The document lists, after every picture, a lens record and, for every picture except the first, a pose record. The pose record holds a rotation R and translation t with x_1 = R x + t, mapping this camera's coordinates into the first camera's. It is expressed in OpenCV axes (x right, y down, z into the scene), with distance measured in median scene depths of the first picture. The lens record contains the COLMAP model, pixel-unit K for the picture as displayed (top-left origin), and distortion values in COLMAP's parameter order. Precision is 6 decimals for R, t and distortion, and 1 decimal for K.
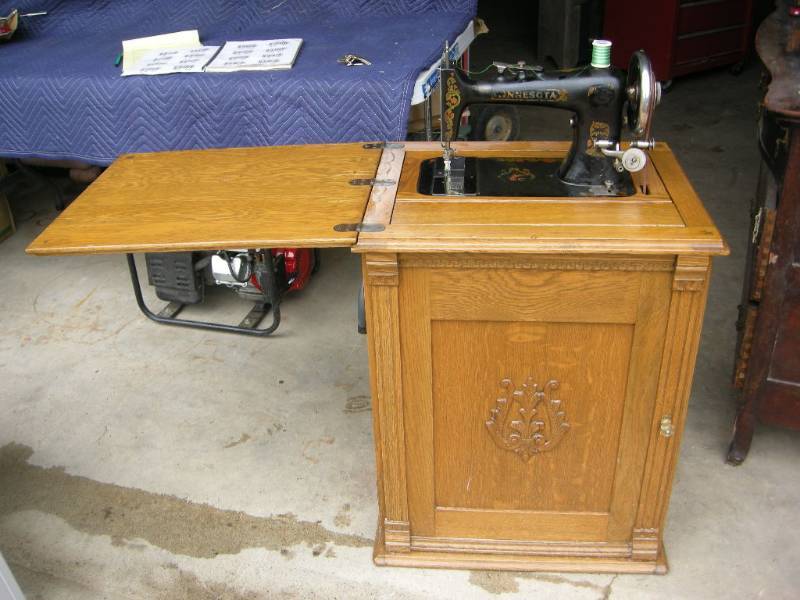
lens RADIAL K [[808.7, 0, 400.0], [0, 808.7, 300.0], [0, 0, 1]] dist [-0.162754, 0.130124]
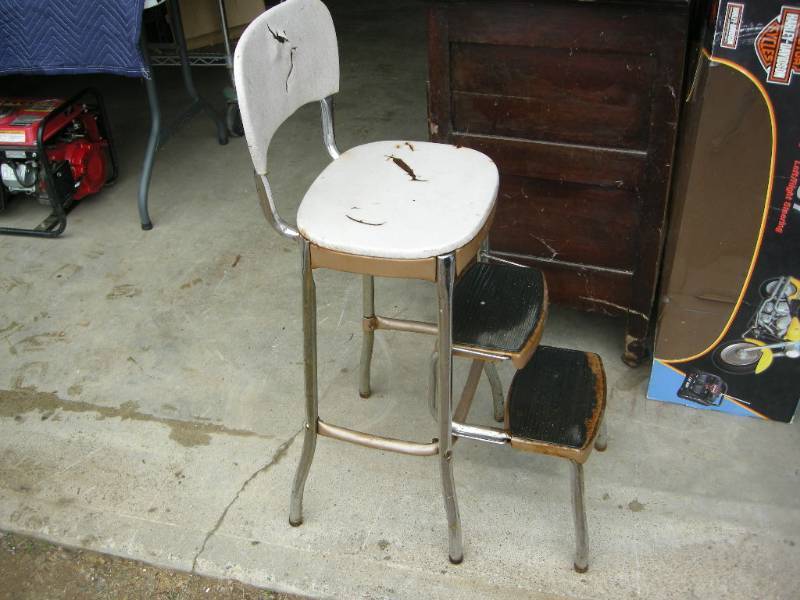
lens RADIAL K [[808.7, 0, 400.0], [0, 808.7, 300.0], [0, 0, 1]] dist [-0.162754, 0.130124]
pose [[0.999197, -0.037406, 0.014358, 0.323034], [0.036095, 0.995917, 0.082738, 0.068422], [-0.017394, -0.082153, 0.996468, -0.075737]]
